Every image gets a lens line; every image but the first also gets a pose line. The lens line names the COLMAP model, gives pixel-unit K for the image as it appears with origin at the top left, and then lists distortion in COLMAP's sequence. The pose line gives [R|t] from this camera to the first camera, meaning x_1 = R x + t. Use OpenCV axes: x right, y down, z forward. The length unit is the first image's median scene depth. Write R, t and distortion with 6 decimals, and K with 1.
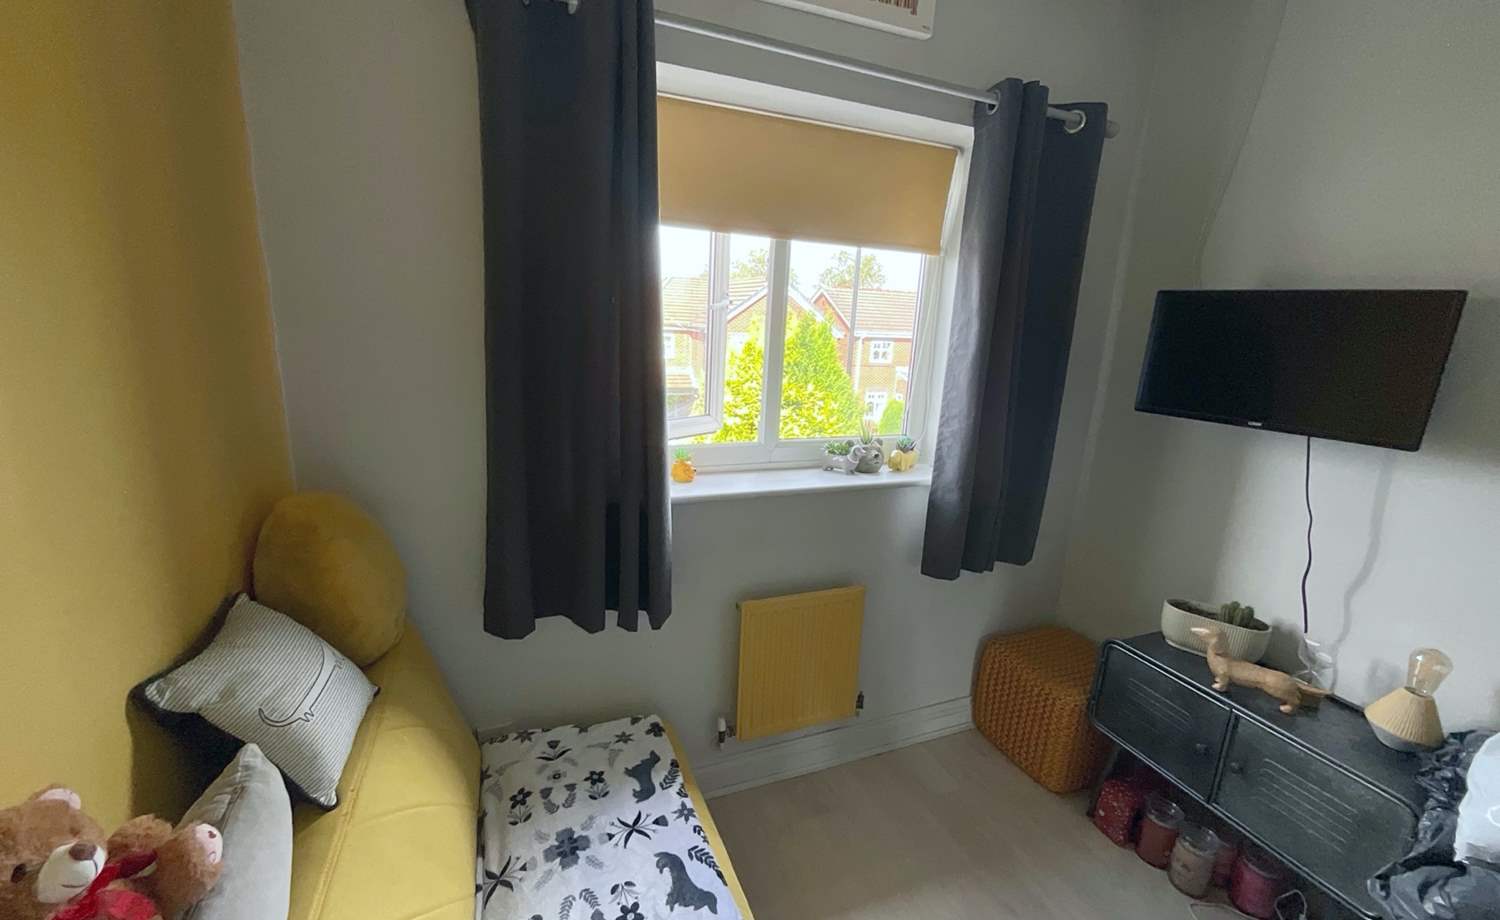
lens RADIAL K [[608.7, 0, 750.6], [0, 608.7, 457.8], [0, 0, 1]] dist [-0.003194, 0.000674]
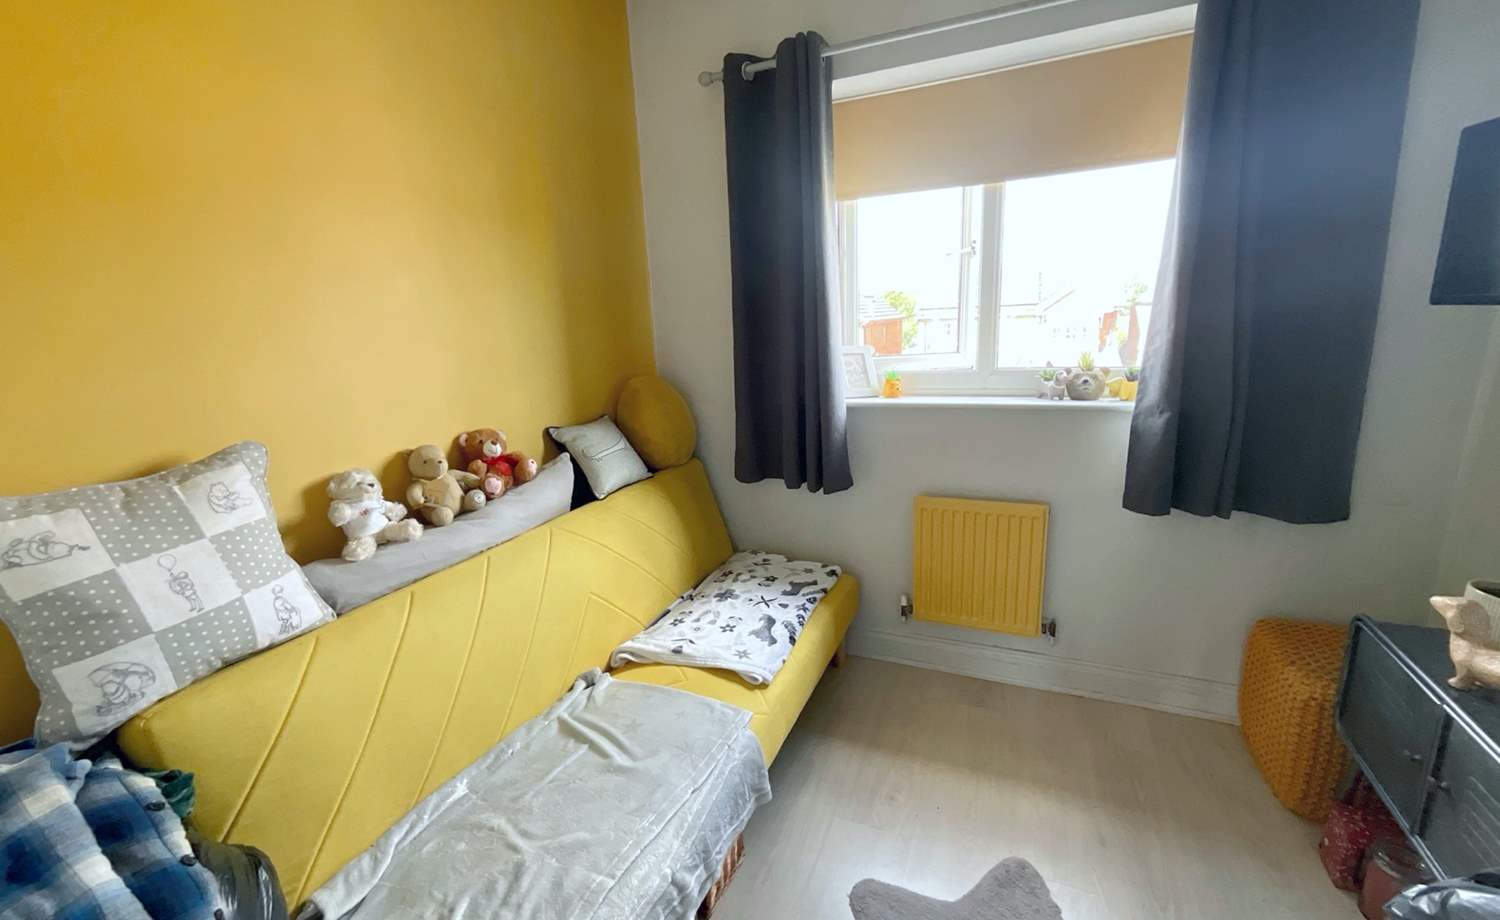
lens RADIAL K [[608.7, 0, 753.4], [0, 608.7, 460.7], [0, 0, 1]] dist [-0.003194, 0.000674]
pose [[0.689191, 0.086286, -0.719423, 0.707303], [-0.085741, 0.995620, 0.037274, 0.170389], [0.719488, 0.035995, 0.693571, -0.073856]]
